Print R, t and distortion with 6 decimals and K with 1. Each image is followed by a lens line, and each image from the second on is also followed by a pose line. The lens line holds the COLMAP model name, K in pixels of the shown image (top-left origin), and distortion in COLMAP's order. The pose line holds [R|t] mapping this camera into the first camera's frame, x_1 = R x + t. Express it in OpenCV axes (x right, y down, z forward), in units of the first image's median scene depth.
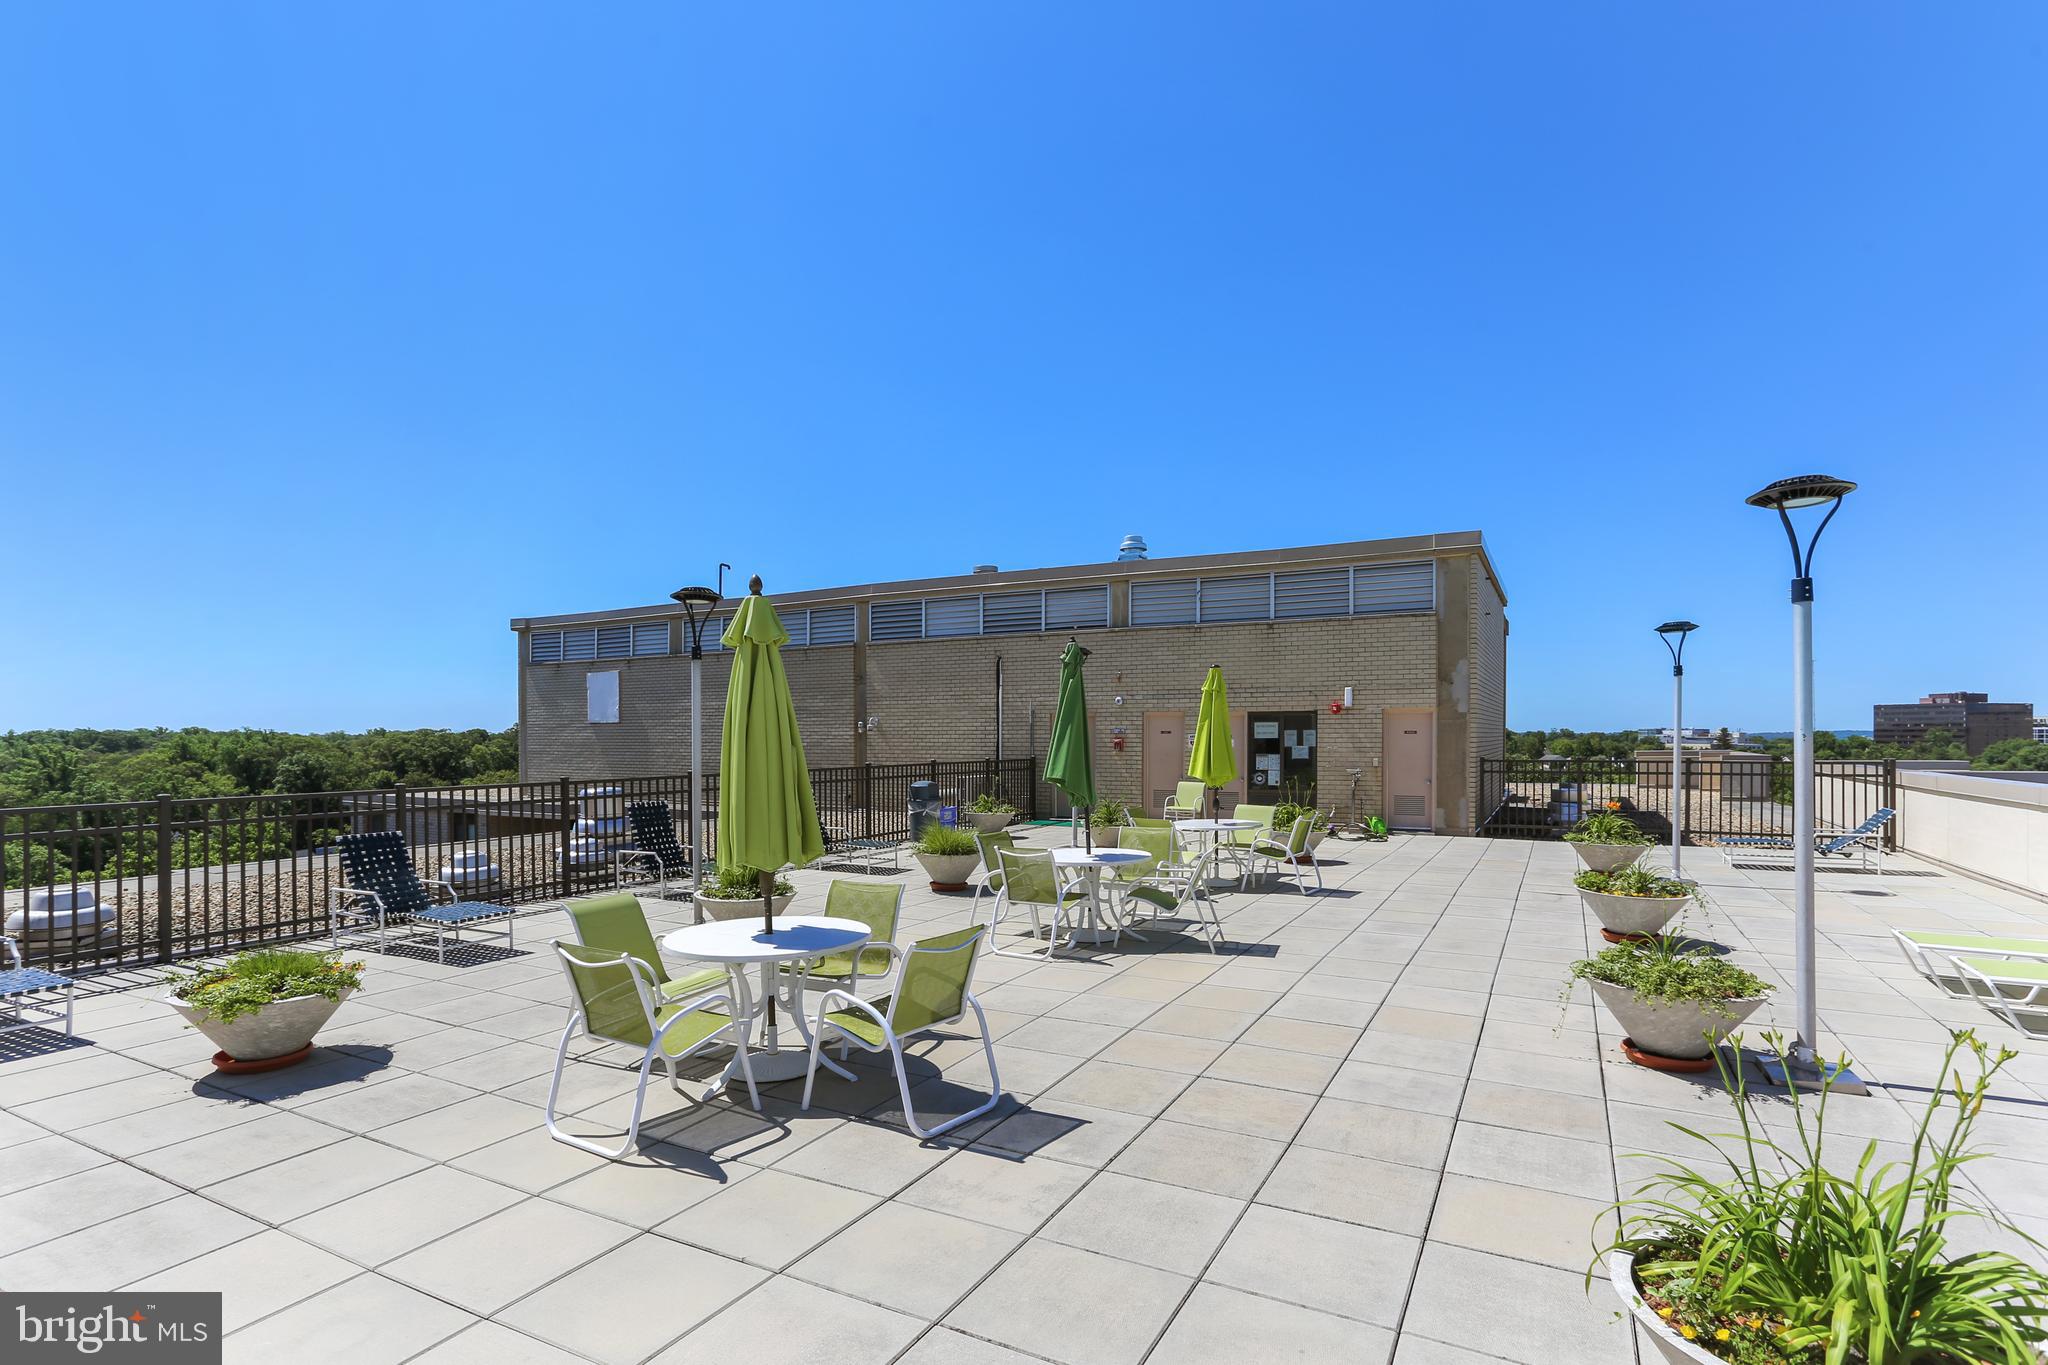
lens RADIAL K [[1035.8, 0, 1025.7], [0, 1035.8, 741.2], [0, 0, 1]] dist [-0.009559, -0.001071]
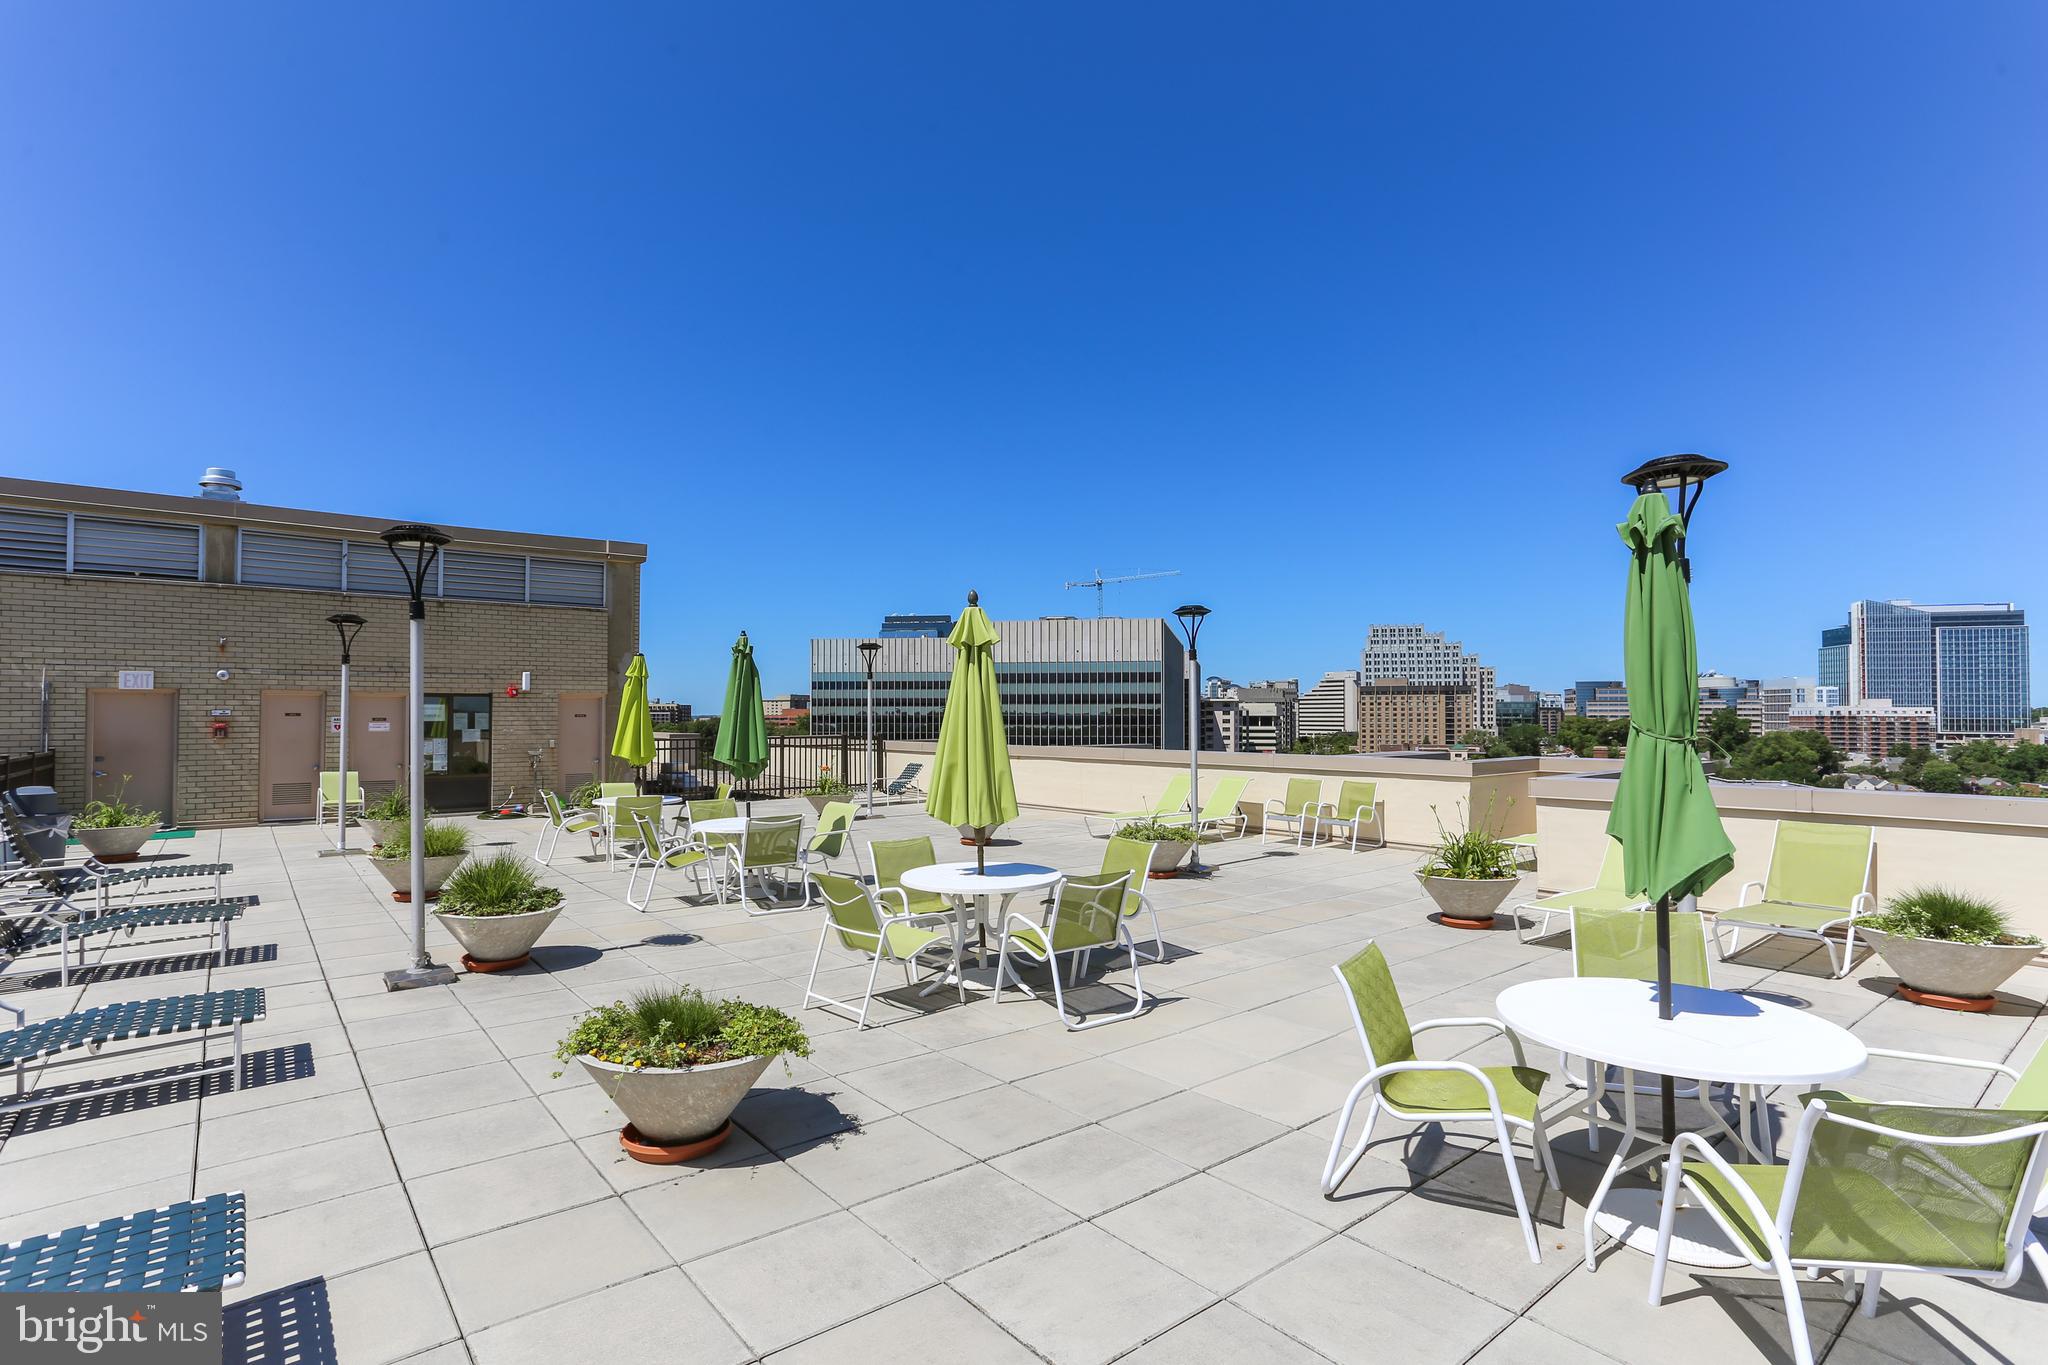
lens RADIAL K [[994.3, 0, 1029.6], [0, 994.3, 712.9], [0, 0, 1]] dist [-0.003272, -0.000227]
pose [[0.407850, 0.006091, 0.913029, -0.392931], [0.004274, 0.999954, -0.008580, -0.000631], [-0.913039, 0.007402, 0.407805, 0.134893]]
